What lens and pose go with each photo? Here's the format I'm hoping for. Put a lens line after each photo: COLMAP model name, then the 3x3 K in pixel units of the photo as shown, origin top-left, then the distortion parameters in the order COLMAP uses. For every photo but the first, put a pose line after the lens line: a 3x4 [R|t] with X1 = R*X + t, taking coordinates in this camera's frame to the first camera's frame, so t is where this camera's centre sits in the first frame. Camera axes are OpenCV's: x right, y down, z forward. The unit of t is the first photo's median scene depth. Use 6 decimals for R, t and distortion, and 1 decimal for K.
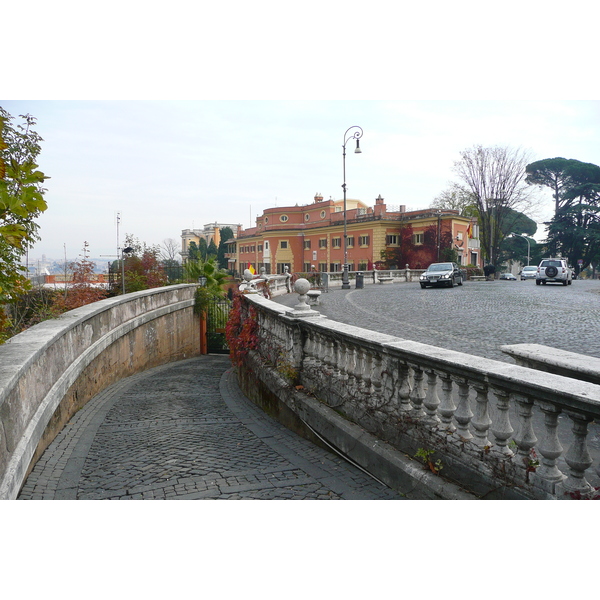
lens RADIAL K [[660.6, 0, 300.4], [0, 660.6, 300.9], [0, 0, 1]] dist [-0.021007, 0.000000]
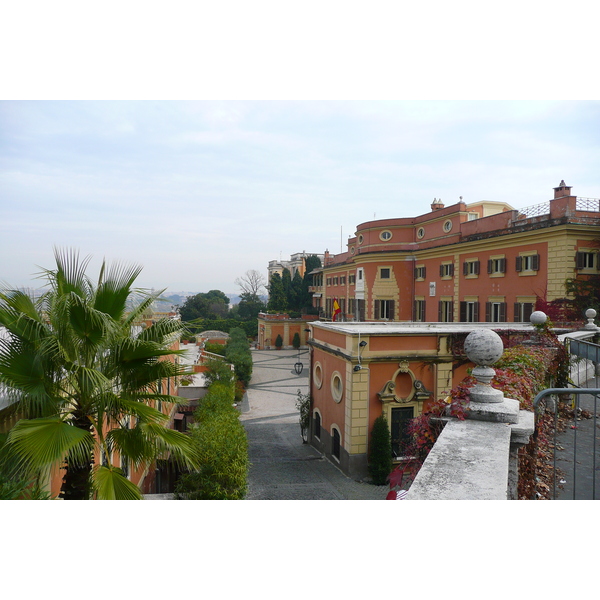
lens RADIAL K [[660.6, 0, 299.5], [0, 660.6, 300.2], [0, 0, 1]] dist [-0.021007, 0.000000]
pose [[0.989230, 0.015081, -0.145591, -0.012772], [-0.023075, 0.998308, -0.053380, -0.017964], [0.144540, 0.056165, 0.987904, 0.308015]]
